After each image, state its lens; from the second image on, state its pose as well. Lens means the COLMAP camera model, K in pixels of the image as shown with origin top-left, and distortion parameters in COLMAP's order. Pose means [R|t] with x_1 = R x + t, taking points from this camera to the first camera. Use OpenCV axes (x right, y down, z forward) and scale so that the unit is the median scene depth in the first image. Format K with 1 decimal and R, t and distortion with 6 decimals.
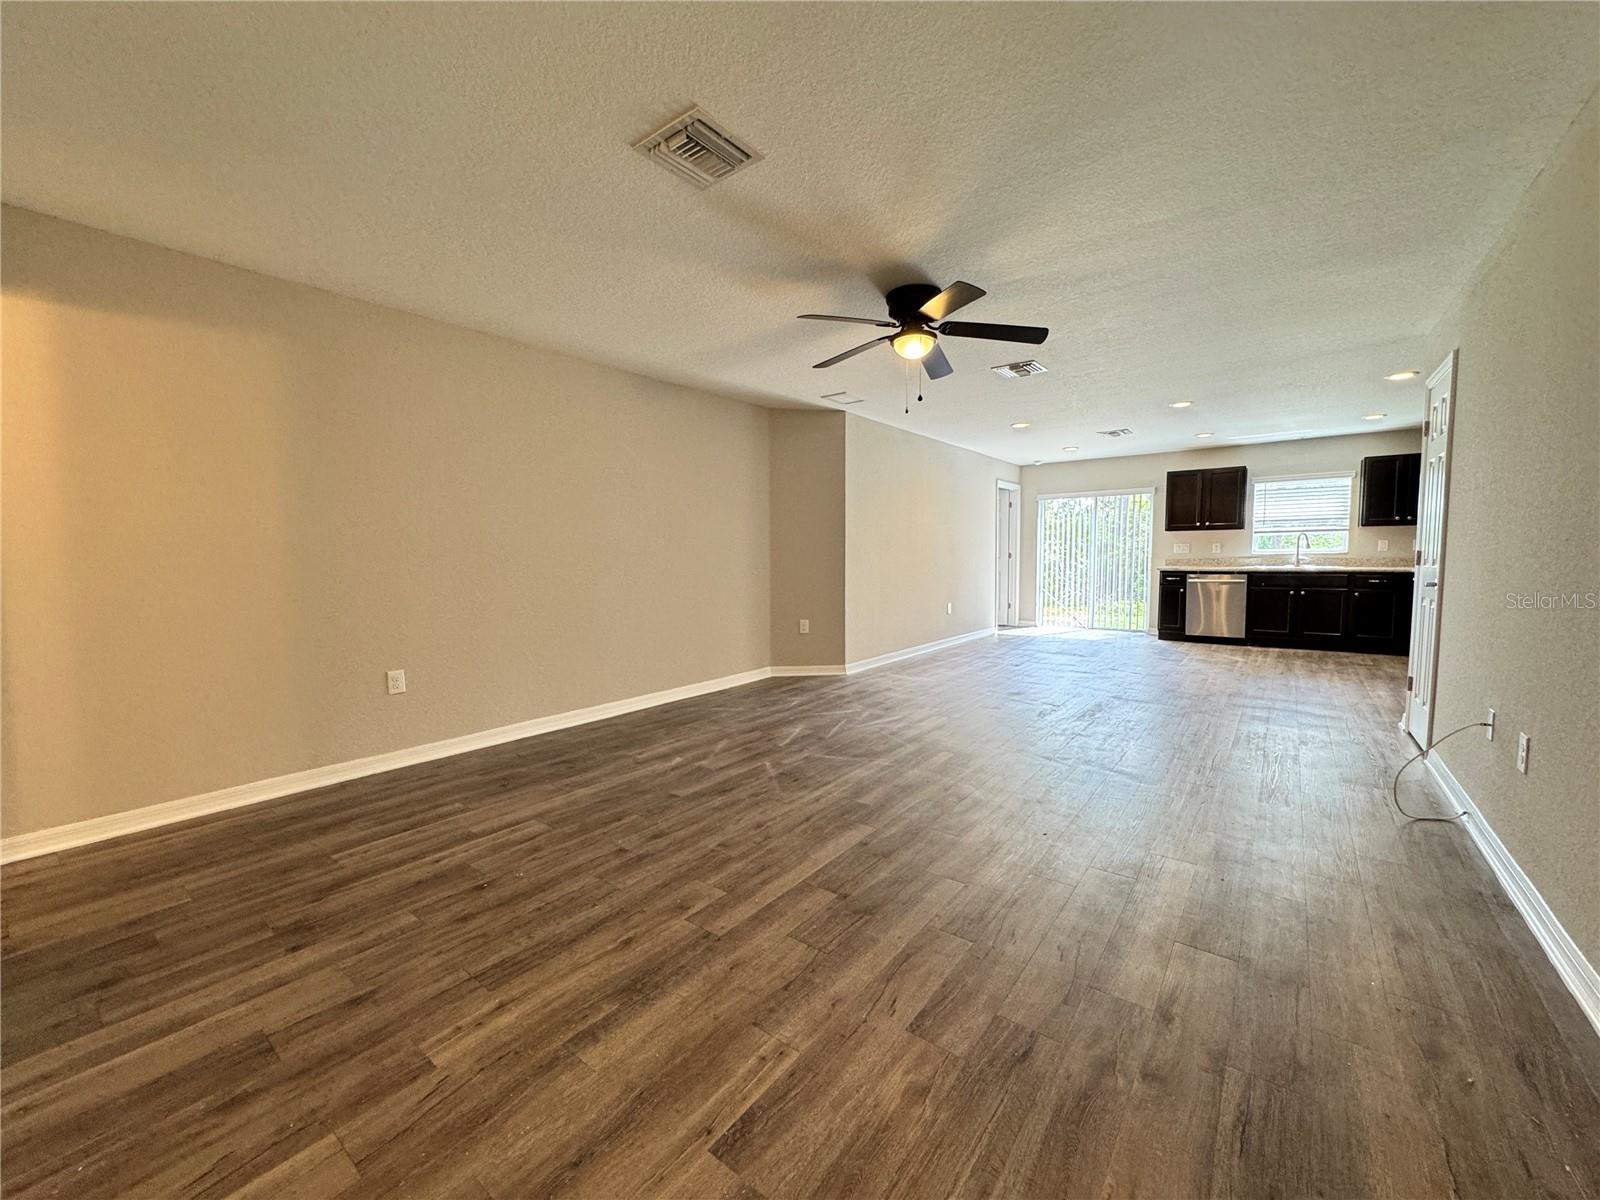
lens RADIAL K [[637.4, 0, 800.1], [0, 637.4, 593.5], [0, 0, 1]] dist [-0.004546, 0.001435]
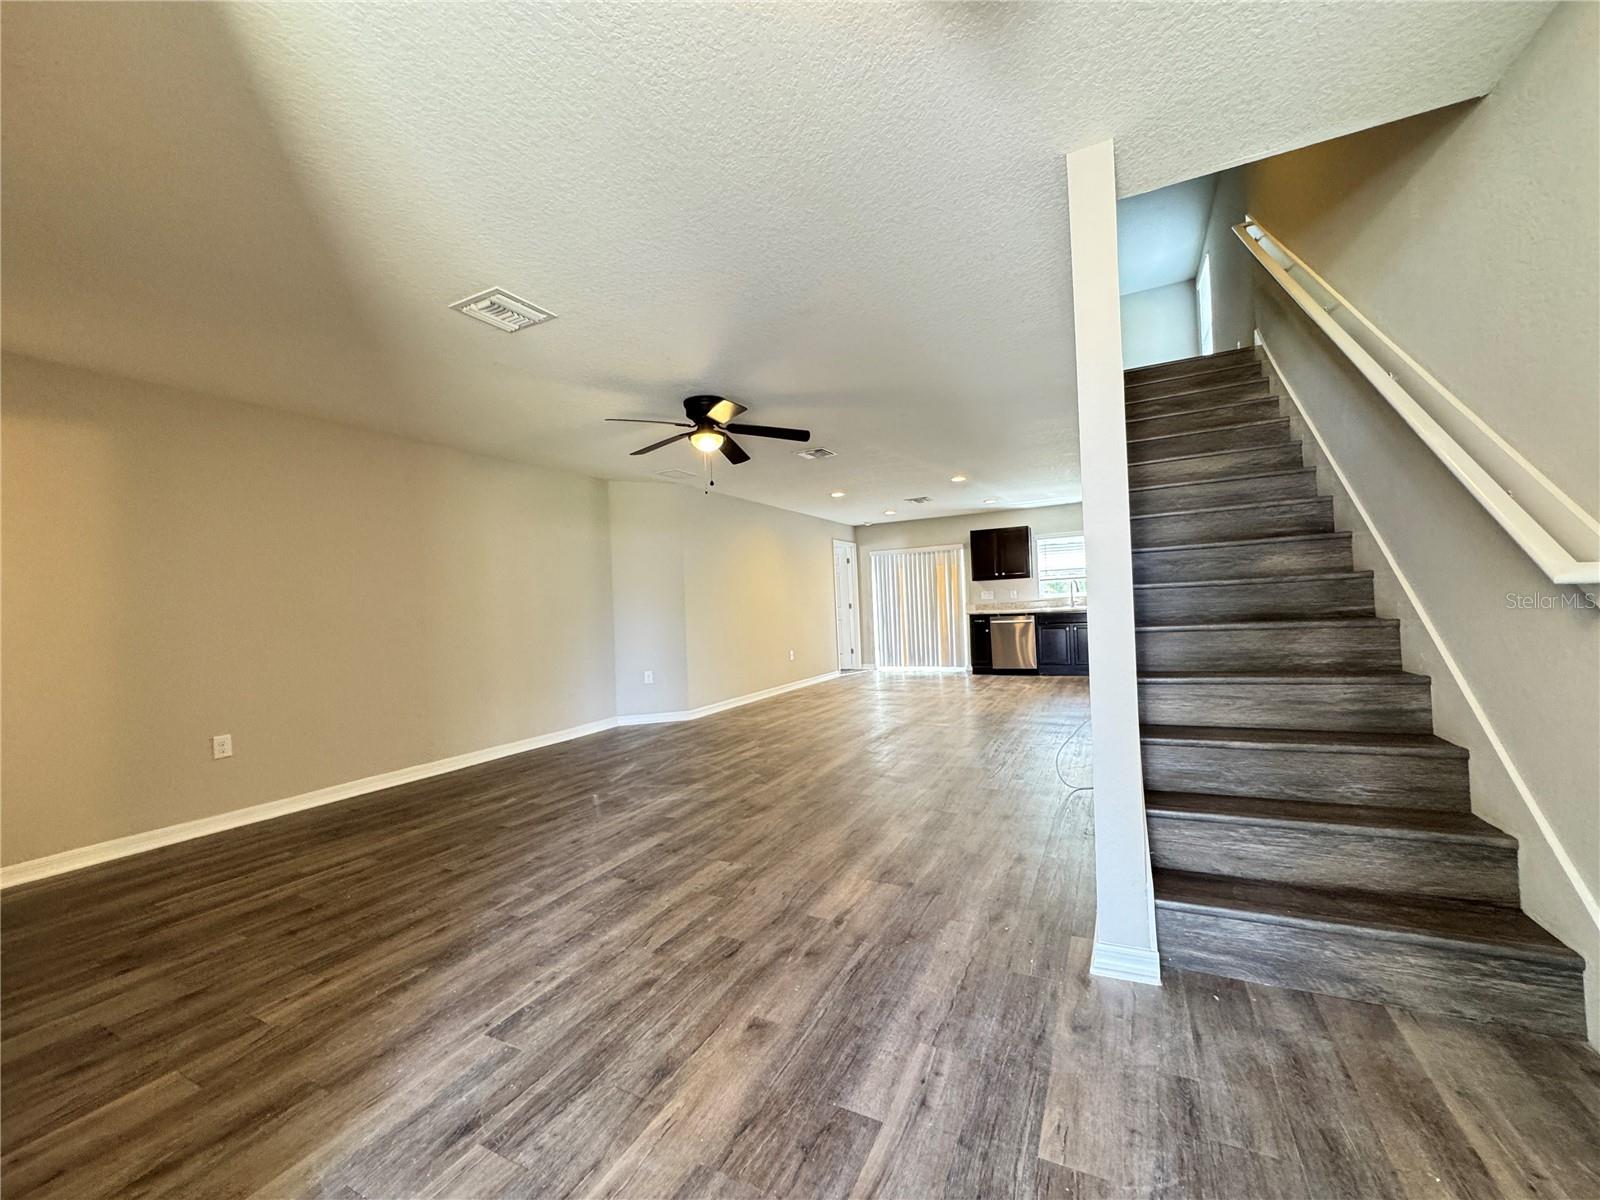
lens RADIAL K [[637.4, 0, 802.9], [0, 637.4, 597.1], [0, 0, 1]] dist [-0.004546, 0.001435]
pose [[0.982139, -0.030349, 0.185692, 0.159772], [0.045165, 0.996078, -0.076084, 0.022897], [-0.182654, 0.083112, 0.979658, -0.299708]]
